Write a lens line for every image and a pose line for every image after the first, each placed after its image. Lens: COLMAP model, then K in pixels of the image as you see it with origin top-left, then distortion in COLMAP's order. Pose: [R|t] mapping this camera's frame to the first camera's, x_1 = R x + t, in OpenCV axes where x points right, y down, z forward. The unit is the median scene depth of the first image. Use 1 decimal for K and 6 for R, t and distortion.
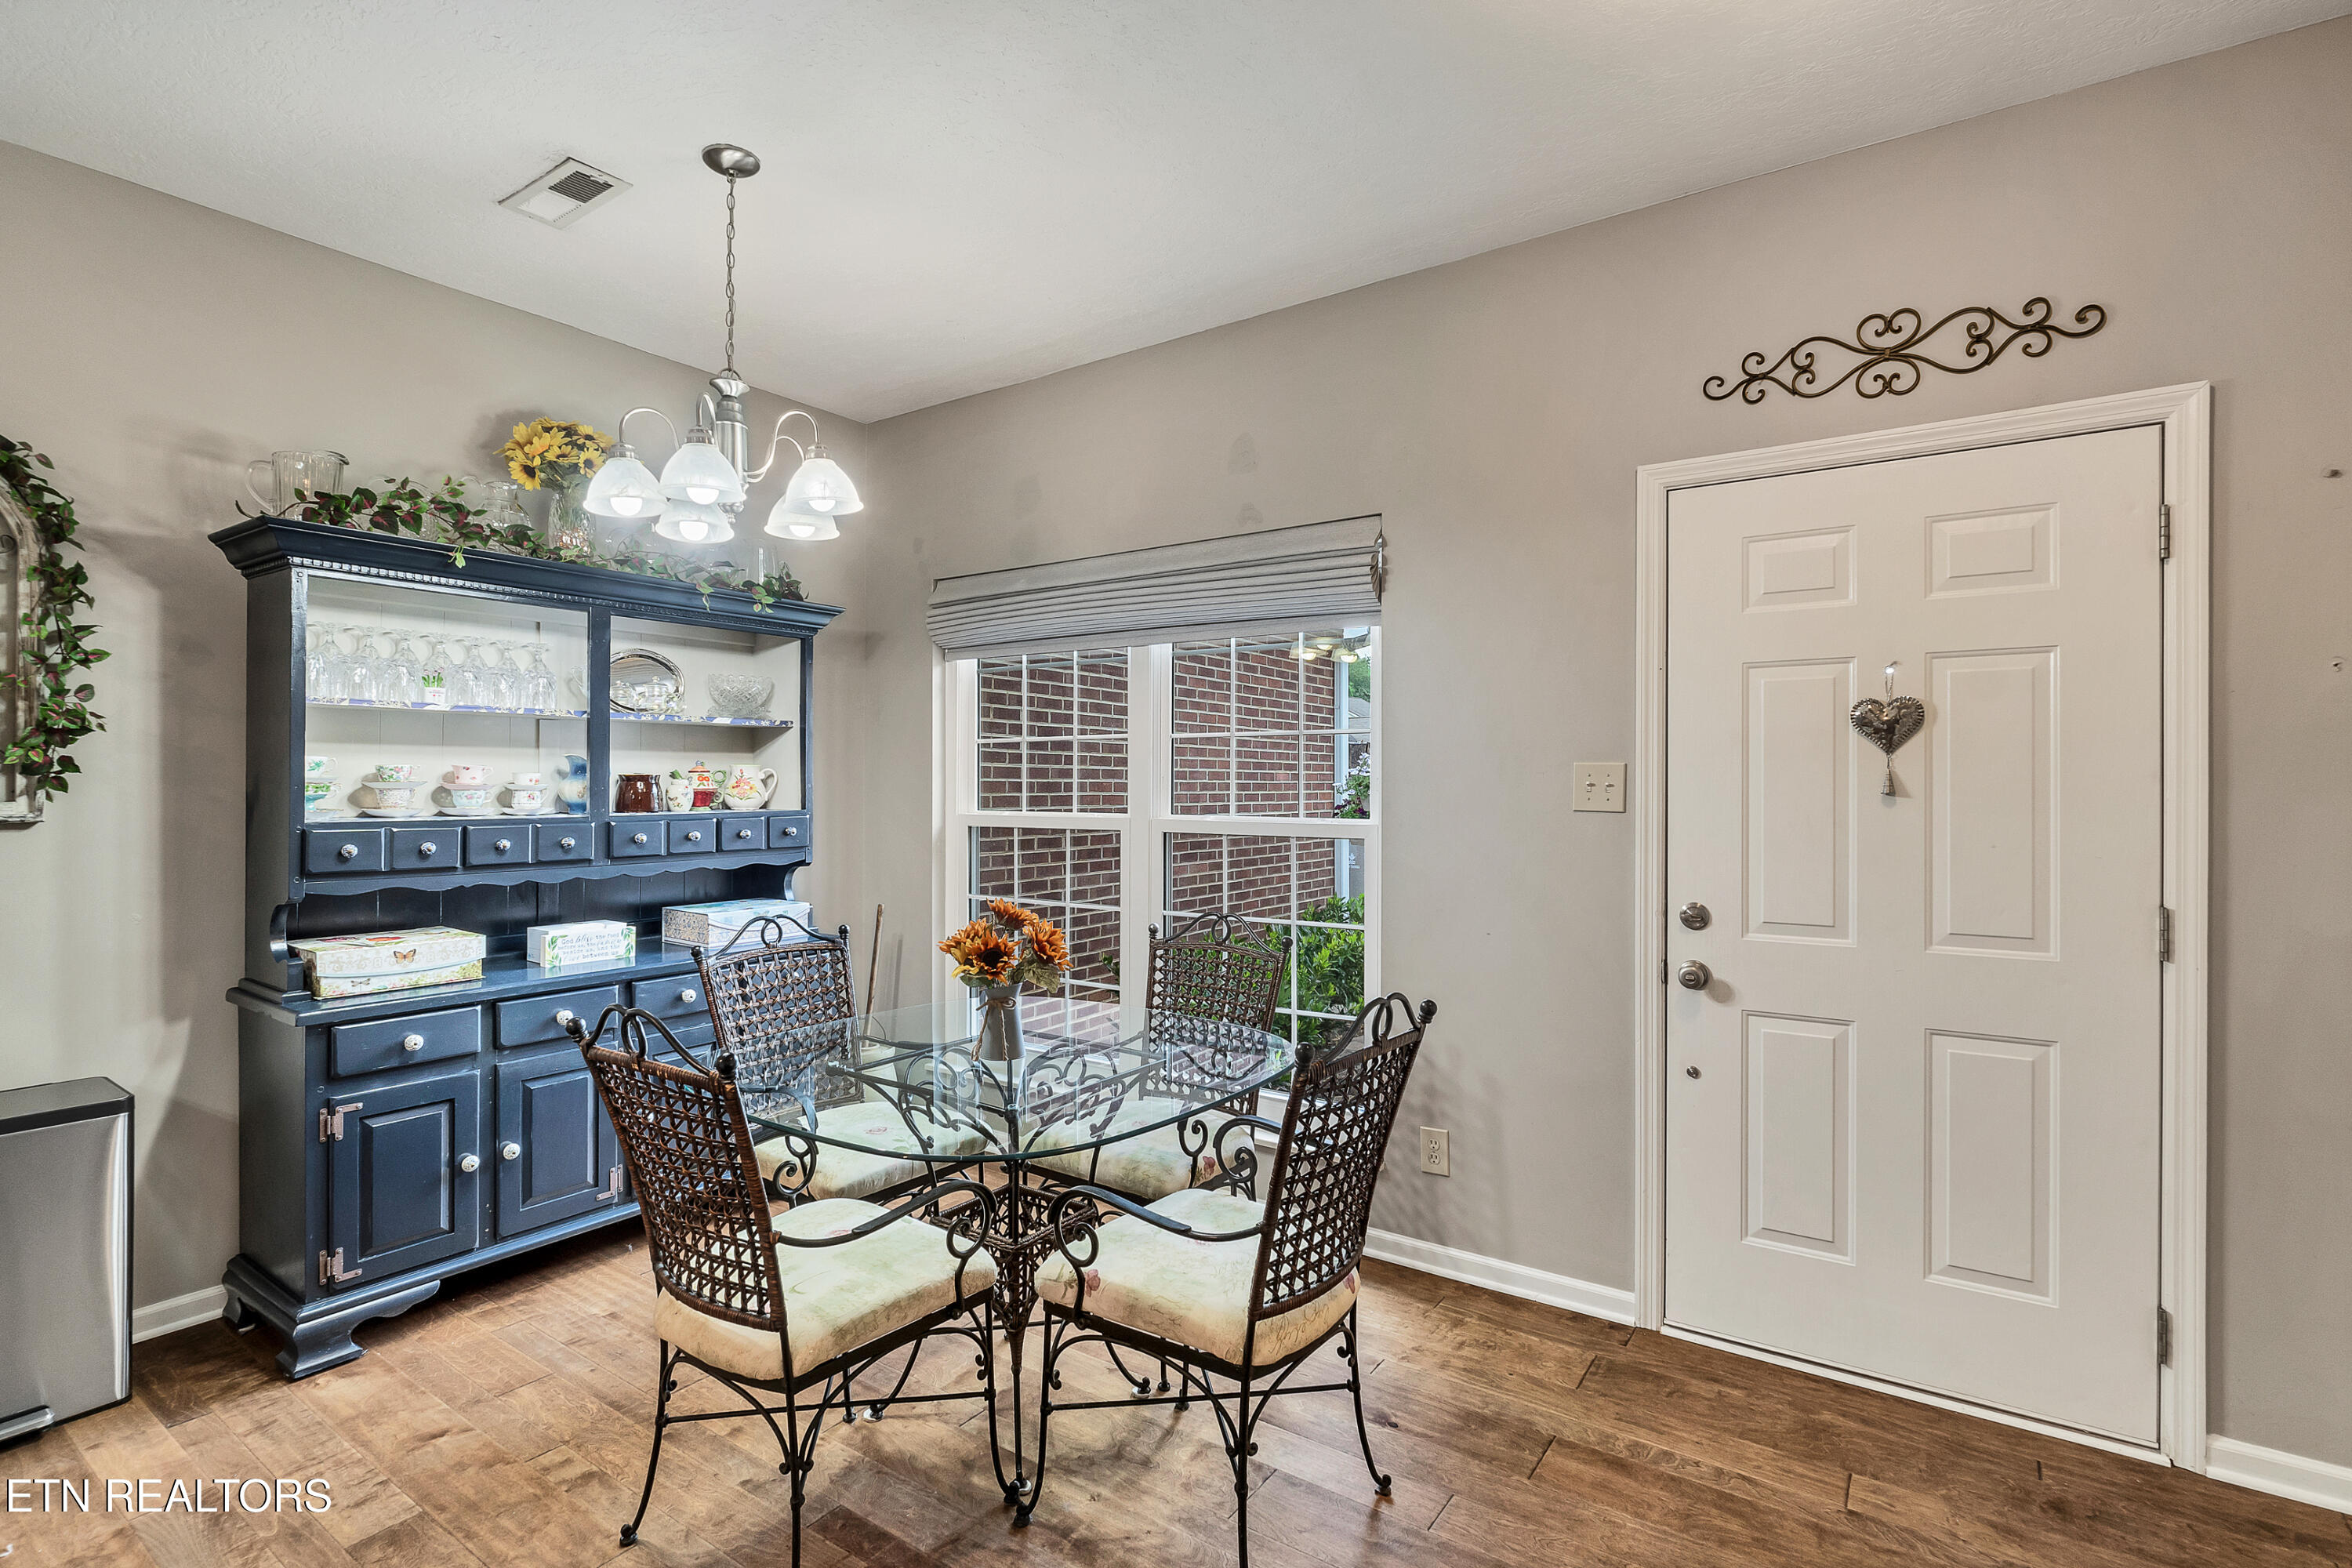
lens RADIAL K [[1124.6, 0, 1178.7], [0, 1124.6, 783.7], [0, 0, 1]] dist [-0.004077, -0.000482]
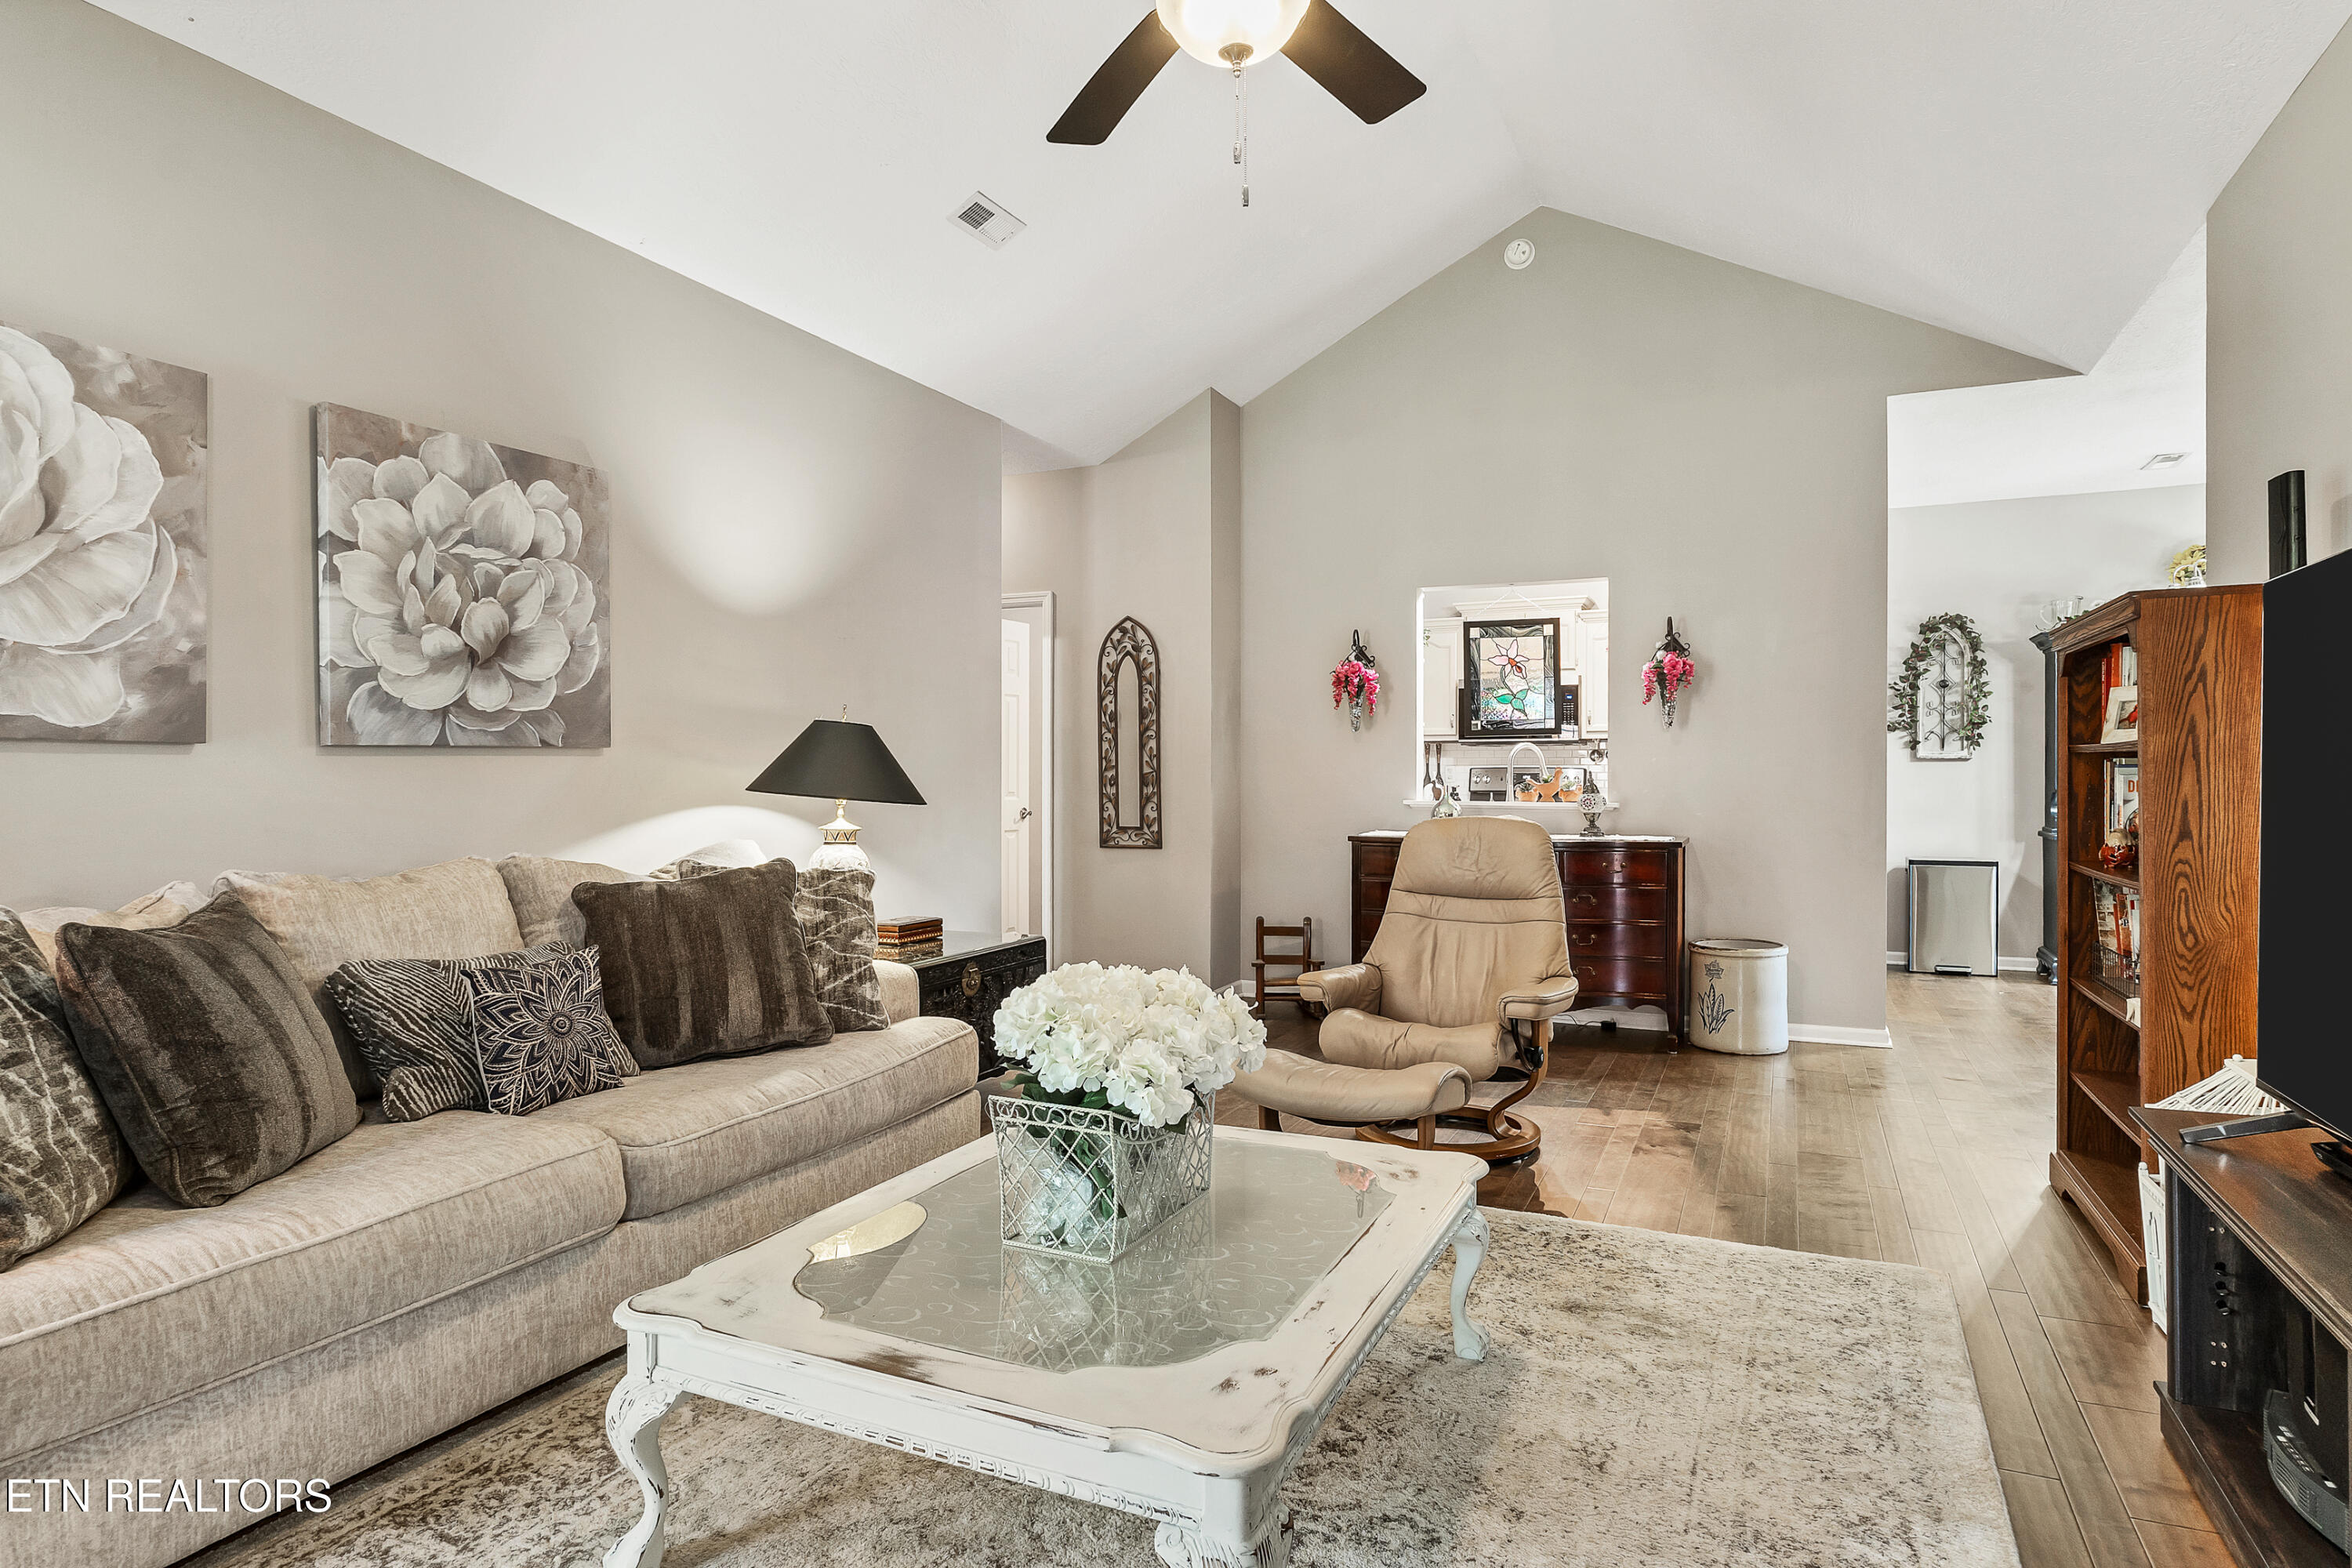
lens RADIAL K [[1275.0, 0, 1181.0], [0, 1275.0, 776.8], [0, 0, 1]] dist [0.000314, 0.000305]
pose [[0.178629, 0.001758, -0.983915, 1.578020], [0.004534, 0.999986, 0.002610, 0.060862], [0.983906, -0.004927, 0.178619, -1.344198]]
